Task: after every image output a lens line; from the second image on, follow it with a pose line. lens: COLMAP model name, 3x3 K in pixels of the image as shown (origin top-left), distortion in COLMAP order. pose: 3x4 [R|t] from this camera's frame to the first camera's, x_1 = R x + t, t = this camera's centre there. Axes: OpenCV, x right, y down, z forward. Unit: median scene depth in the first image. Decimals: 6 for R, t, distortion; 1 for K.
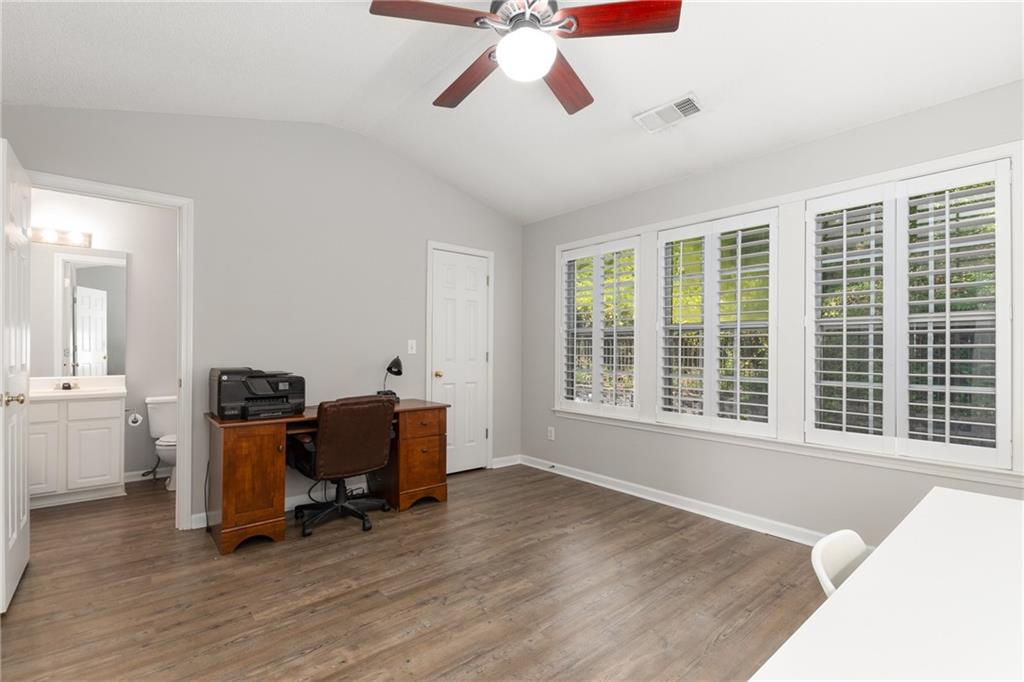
lens RADIAL K [[478.9, 0, 512.4], [0, 478.9, 346.4], [0, 0, 1]] dist [0.009100, -0.001484]
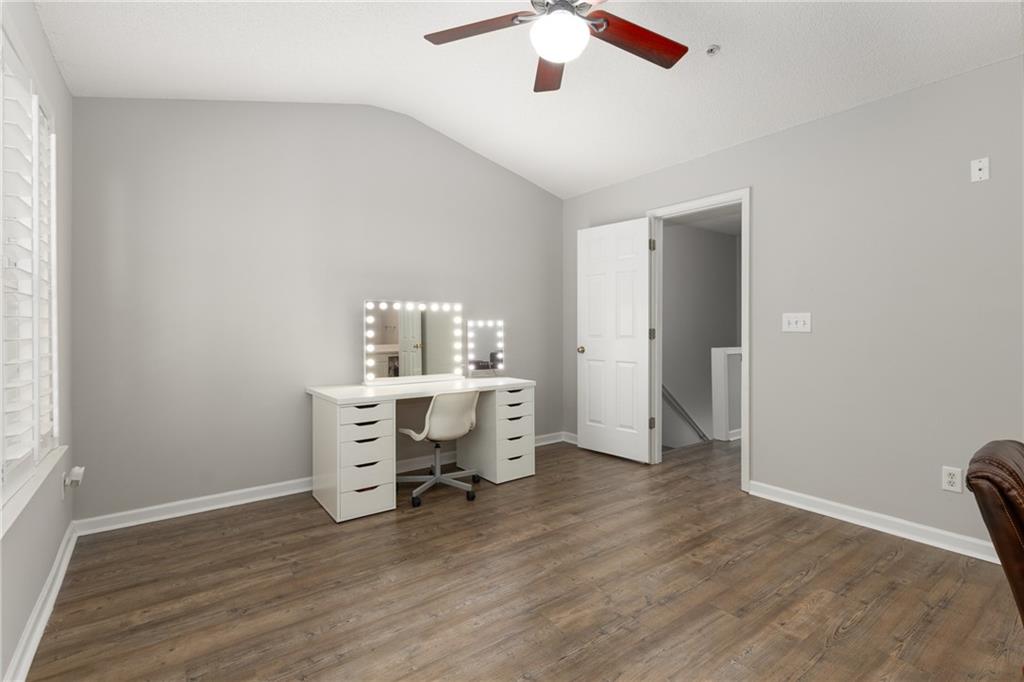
lens RADIAL K [[478.9, 0, 511.2], [0, 478.9, 335.6], [0, 0, 1]] dist [0.009100, -0.001484]
pose [[-0.997090, -0.002558, 0.076193, 0.049482], [-0.002183, 0.999985, 0.005007, 0.021983], [-0.076205, 0.004827, -0.997080, 1.908102]]
